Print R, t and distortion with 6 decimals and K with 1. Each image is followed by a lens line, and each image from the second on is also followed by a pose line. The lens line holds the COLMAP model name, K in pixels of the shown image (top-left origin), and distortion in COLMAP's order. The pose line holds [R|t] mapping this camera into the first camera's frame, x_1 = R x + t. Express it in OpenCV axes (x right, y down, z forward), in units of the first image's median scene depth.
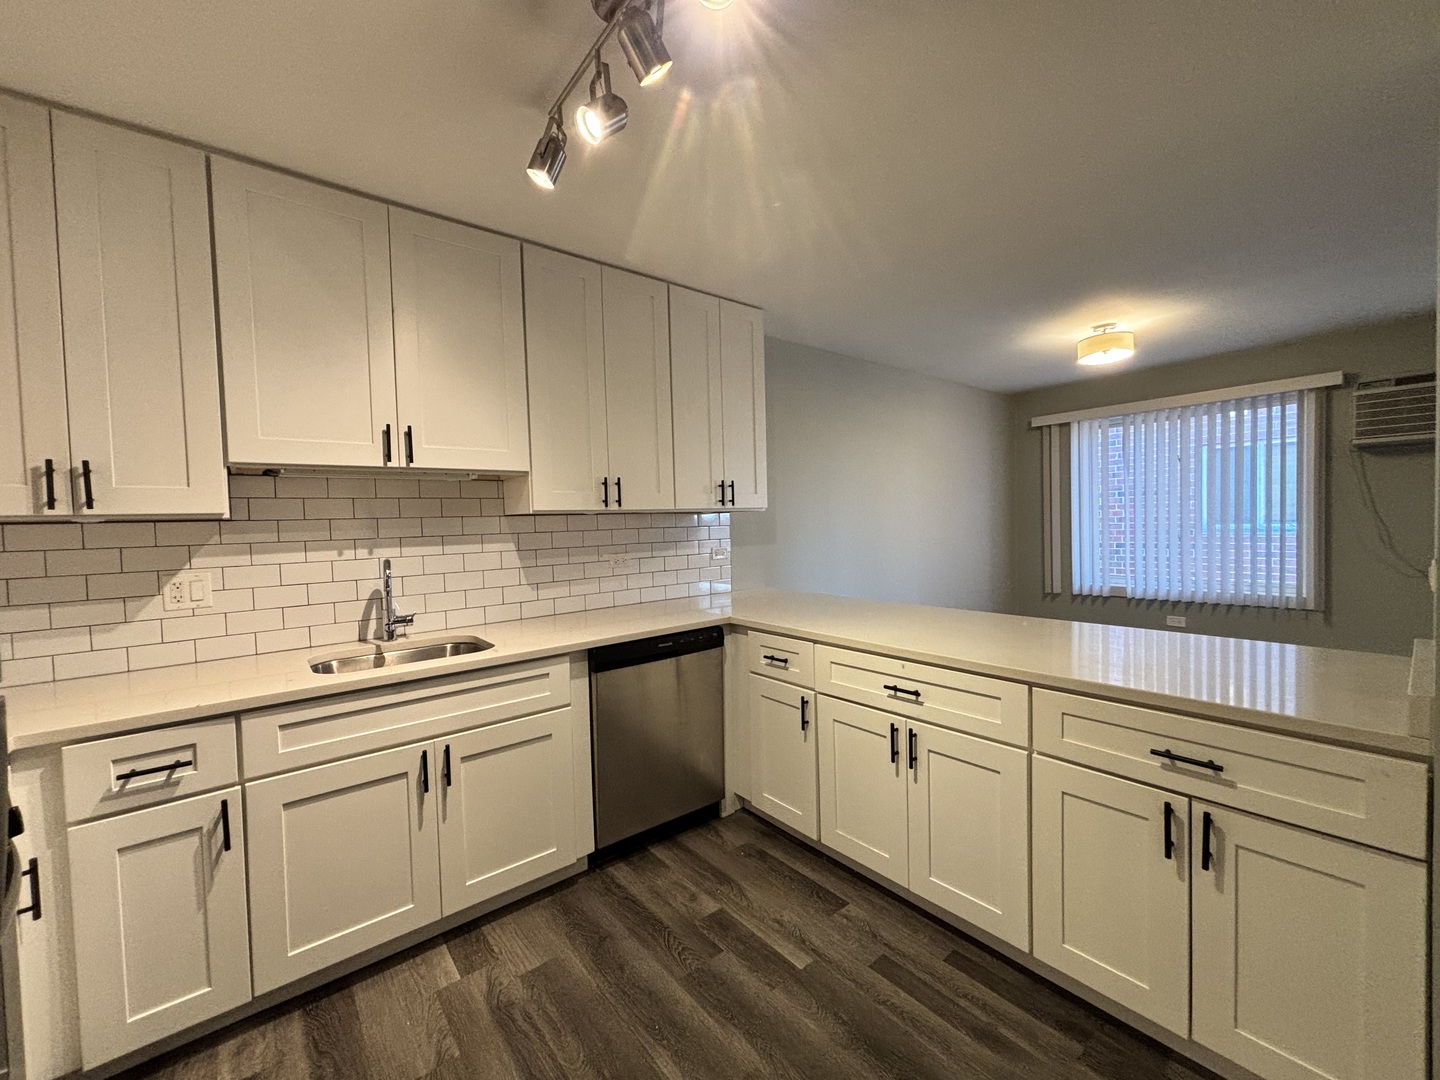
lens RADIAL K [[579.6, 0, 719.2], [0, 579.6, 540.2], [0, 0, 1]] dist [-0.001056, 0.000590]
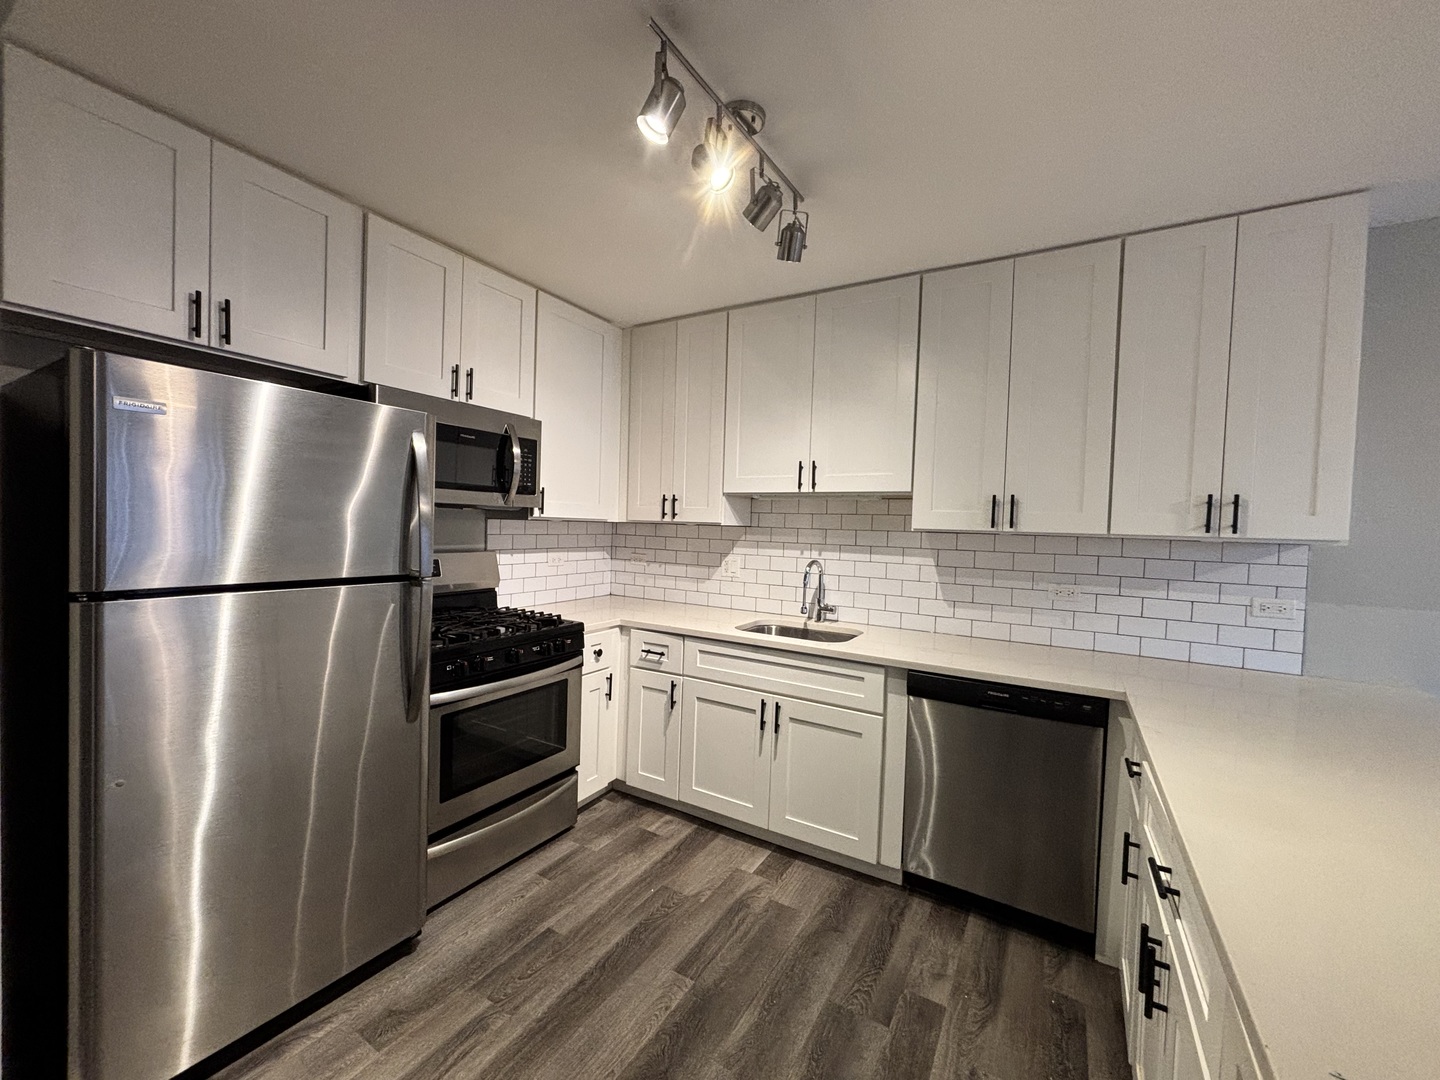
lens RADIAL K [[579.6, 0, 719.2], [0, 579.6, 540.2], [0, 0, 1]] dist [-0.001056, 0.000590]
pose [[0.342941, 0.064548, -0.937137, 0.602979], [-0.074745, 0.996348, 0.041274, -0.051672], [0.936379, 0.055892, 0.346513, 0.340993]]
